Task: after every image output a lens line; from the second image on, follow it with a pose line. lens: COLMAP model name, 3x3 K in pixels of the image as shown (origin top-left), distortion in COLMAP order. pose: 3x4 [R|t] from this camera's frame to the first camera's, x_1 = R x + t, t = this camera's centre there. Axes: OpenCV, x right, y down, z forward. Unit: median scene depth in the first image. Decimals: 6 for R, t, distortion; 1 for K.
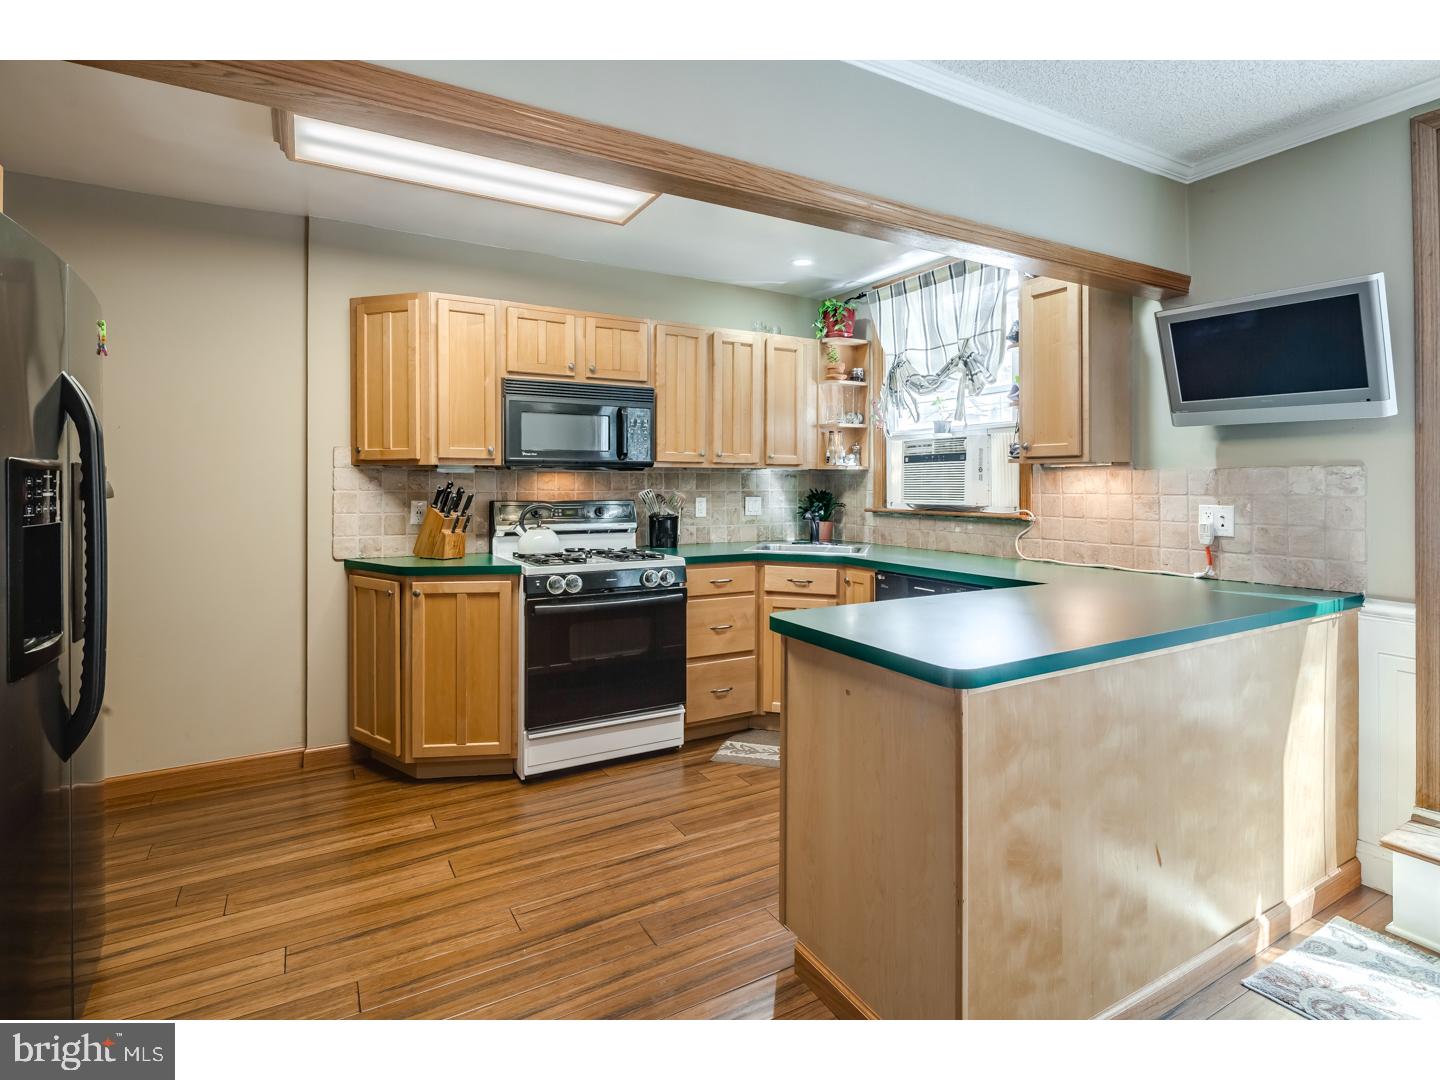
lens RADIAL K [[716.8, 0, 712.9], [0, 716.8, 481.4], [0, 0, 1]] dist [-0.000391, -0.000727]
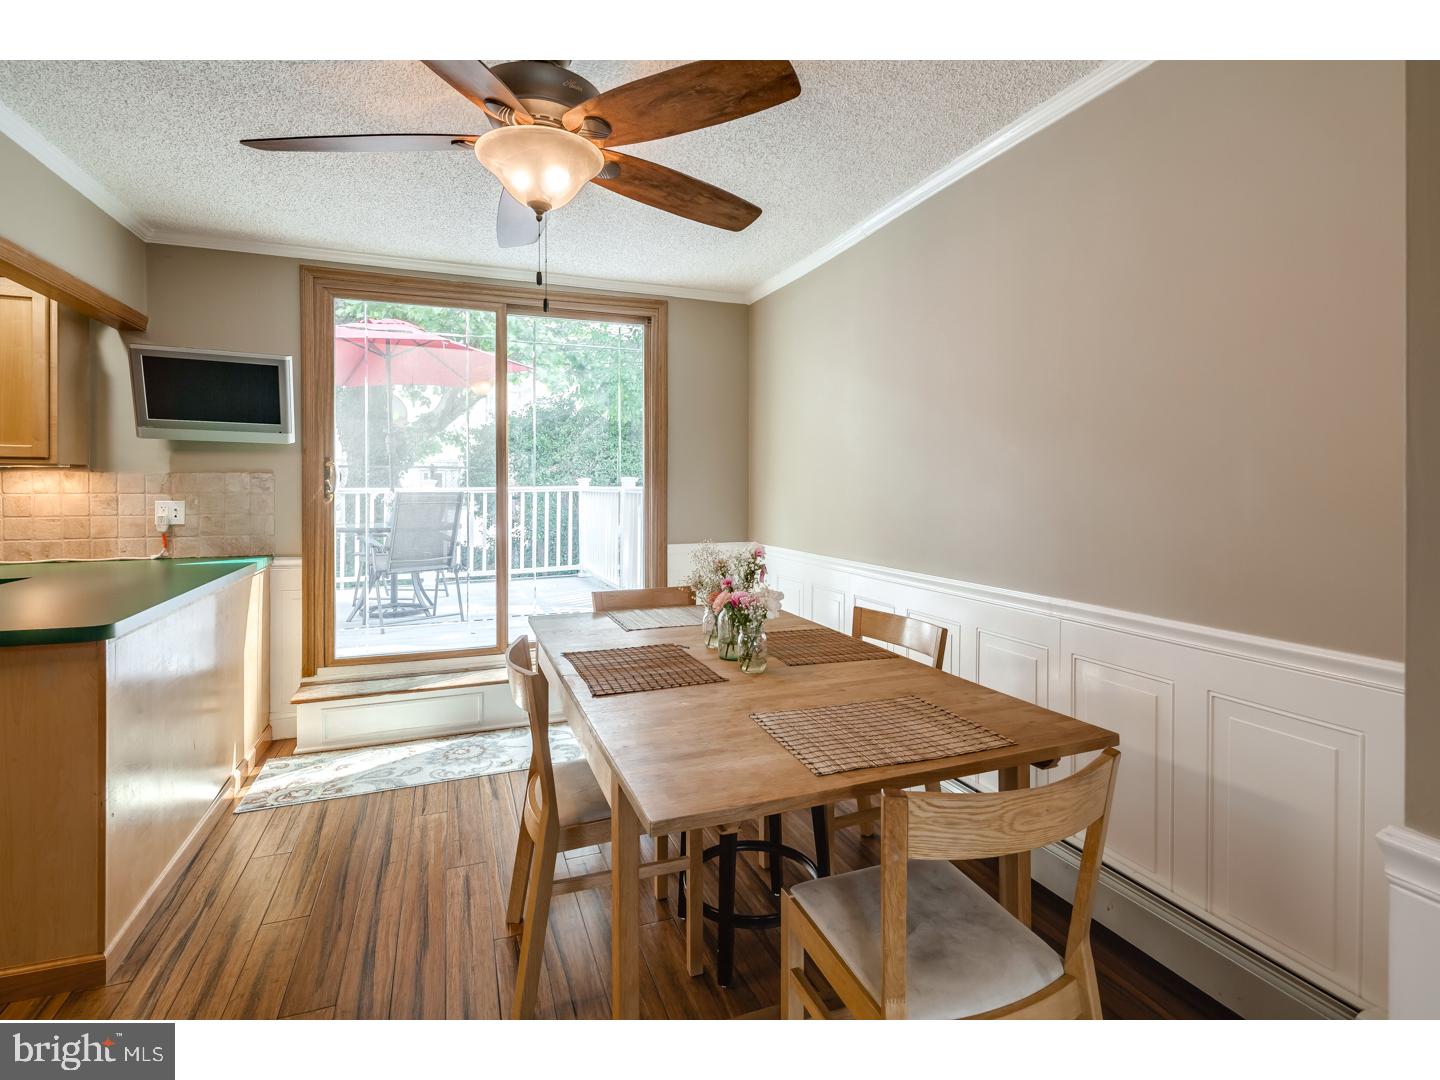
lens RADIAL K [[693.5, 0, 713.5], [0, 693.5, 496.4], [0, 0, 1]] dist [0.000088, -0.000951]
pose [[0.145923, -0.012846, 0.989213, -0.390008], [-0.003972, 0.999900, 0.013571, 0.004001], [-0.989288, -0.005910, 0.145857, -0.150863]]
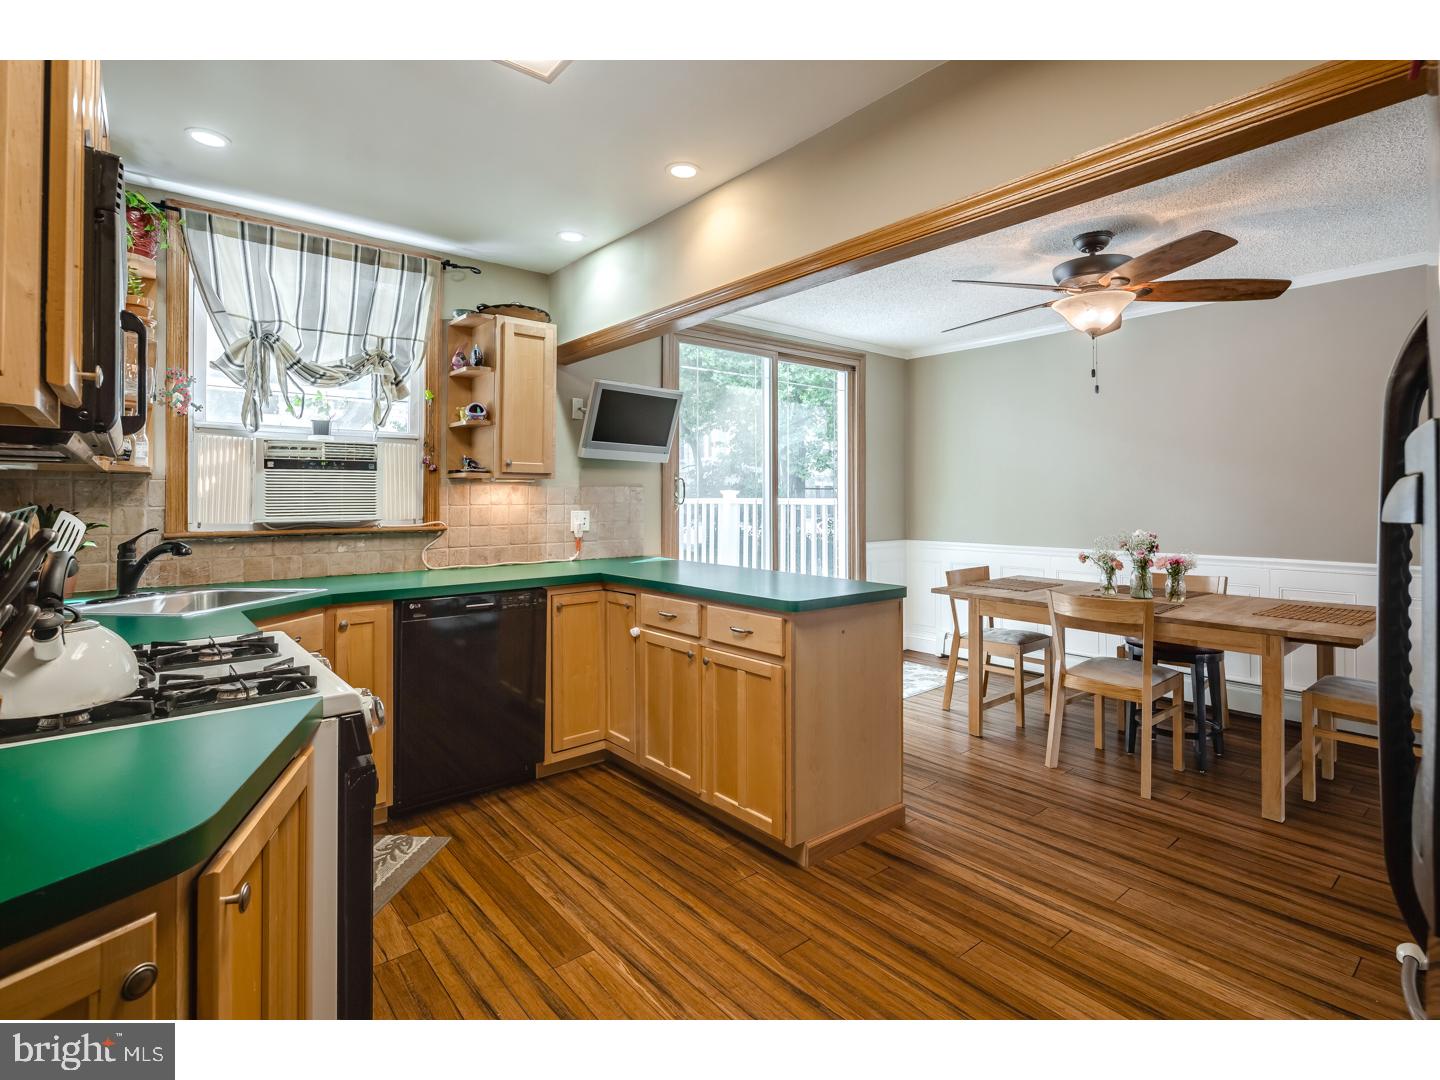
lens RADIAL K [[693.5, 0, 713.5], [0, 693.5, 496.4], [0, 0, 1]] dist [0.000088, -0.000951]
pose [[-0.171304, 0.006158, 0.985199, -0.774722], [-0.000135, 0.999980, -0.006273, 0.012225], [-0.985218, -0.001208, -0.171300, 0.972578]]
